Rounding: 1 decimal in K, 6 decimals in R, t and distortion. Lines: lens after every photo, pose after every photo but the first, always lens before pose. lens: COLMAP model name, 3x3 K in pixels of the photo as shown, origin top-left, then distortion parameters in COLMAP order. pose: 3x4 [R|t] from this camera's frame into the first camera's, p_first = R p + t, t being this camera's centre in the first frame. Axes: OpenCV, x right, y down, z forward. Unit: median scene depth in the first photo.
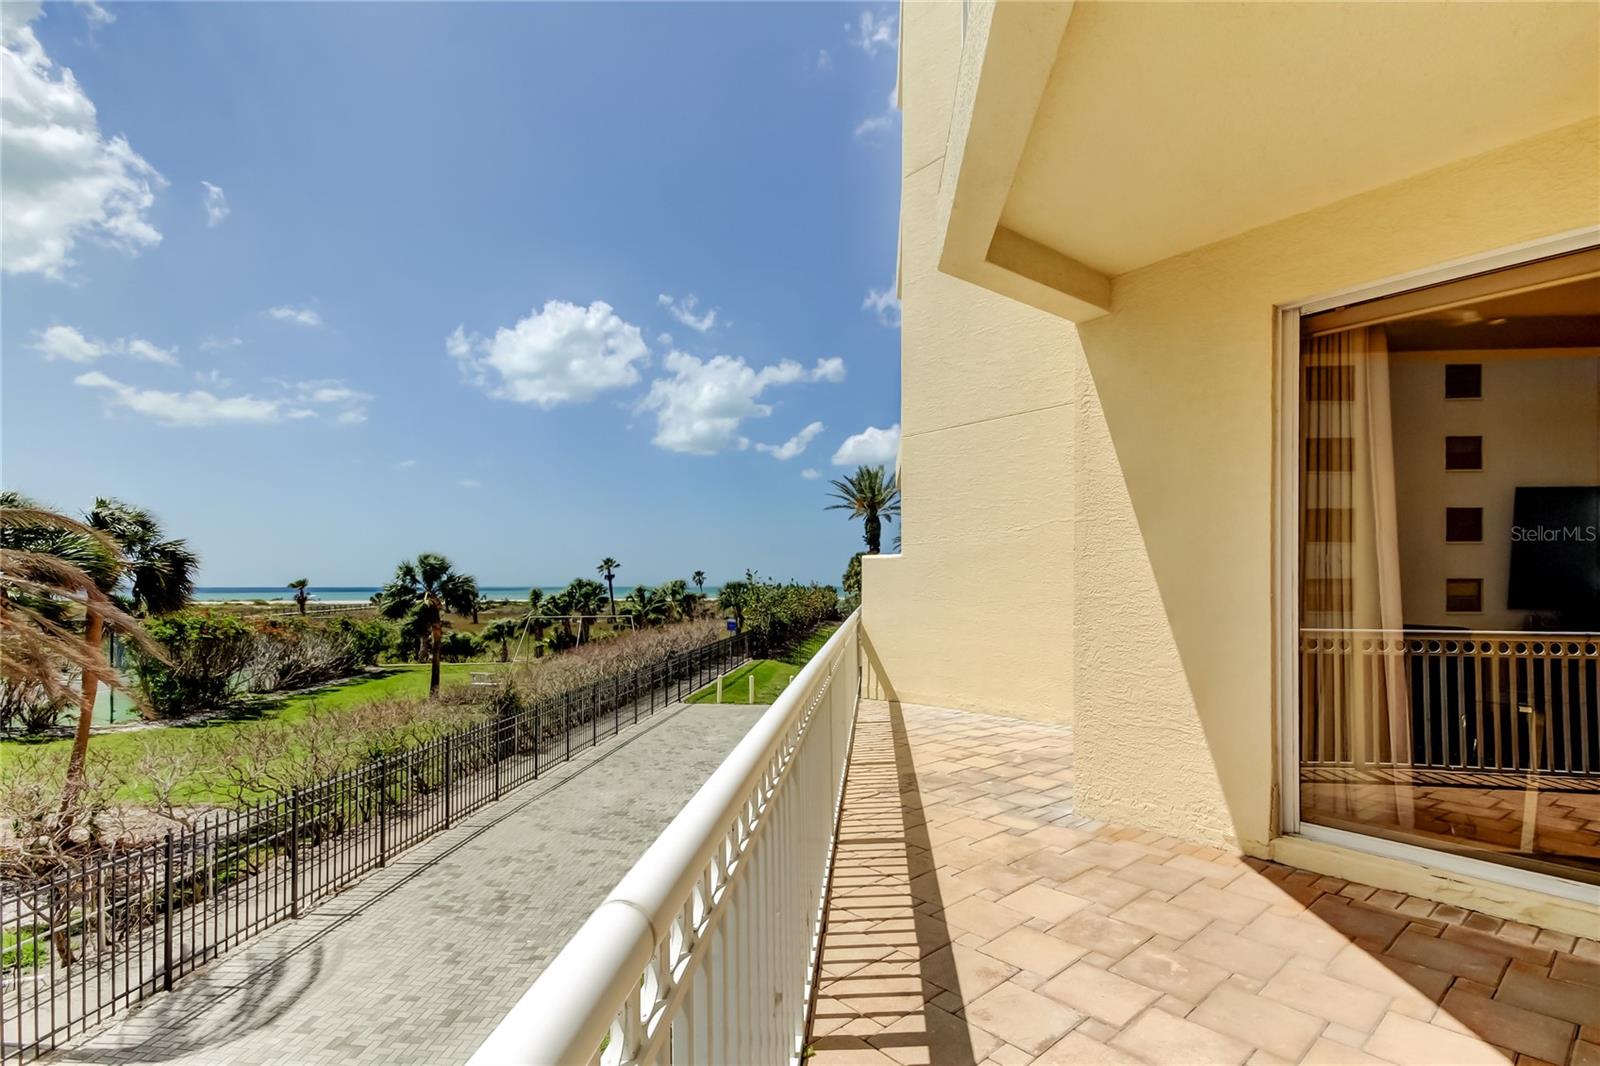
lens RADIAL K [[754.3, 0, 796.8], [0, 754.3, 558.1], [0, 0, 1]] dist [0.001625, 0.000458]
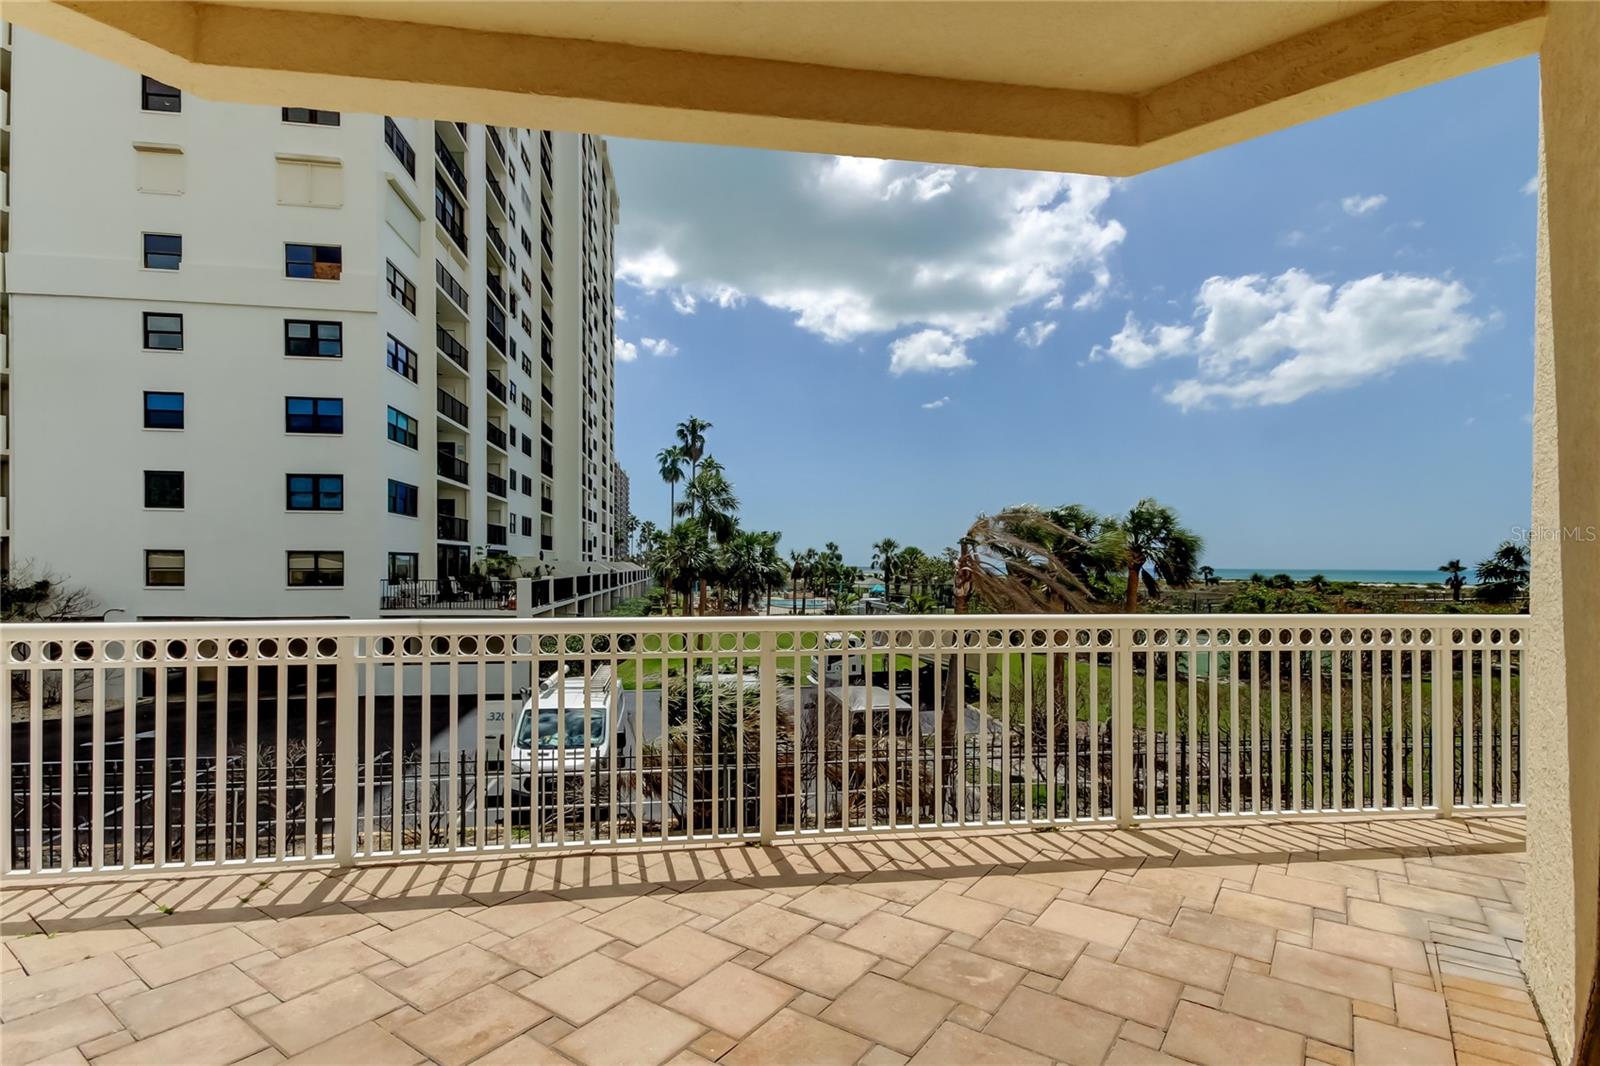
lens RADIAL K [[776.7, 0, 800.9], [0, 776.7, 557.4], [0, 0, 1]] dist [0.000209, -0.000016]
pose [[0.251302, 0.007917, -0.967876, 0.110857], [0.014669, 0.999821, 0.011987, 0.004434], [0.967797, -0.017210, 0.251141, 0.051026]]
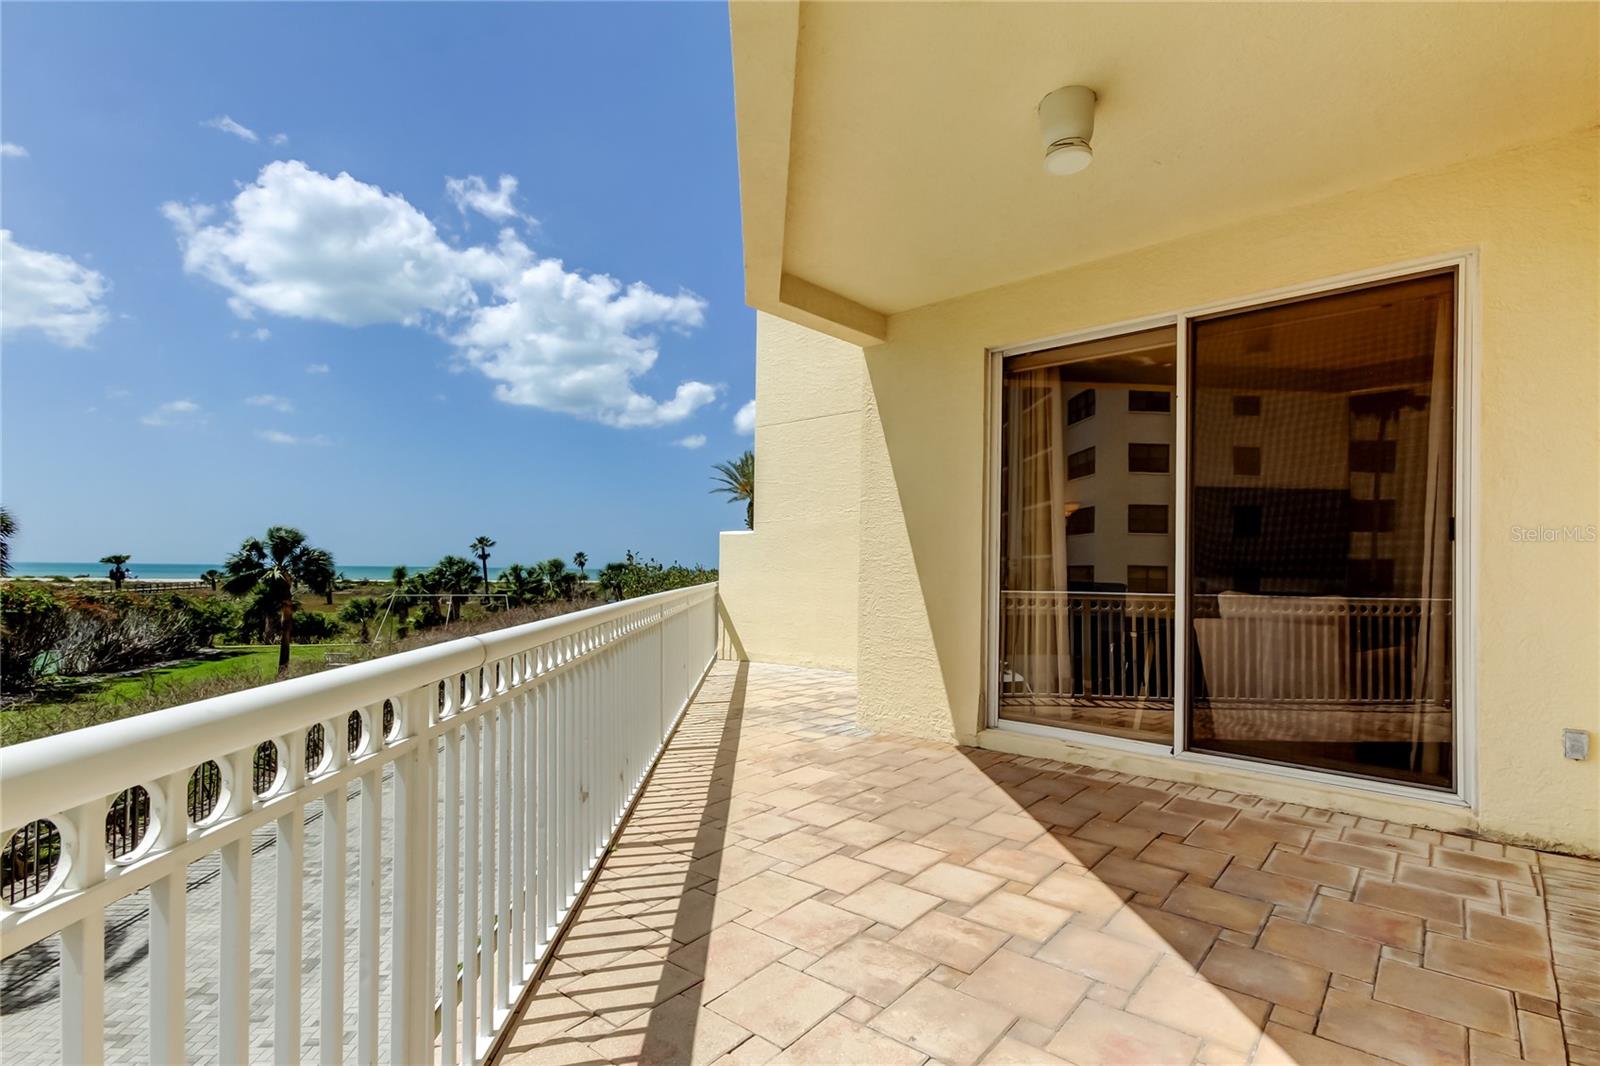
lens RADIAL K [[751.6, 0, 811.7], [0, 751.6, 550.5], [0, 0, 1]] dist [-0.001156, -0.000374]
pose [[0.985695, 0.019472, 0.167410, 0.010125], [-0.021043, 0.999750, 0.007618, 0.003904], [-0.167220, -0.011032, 0.985858, -0.035689]]
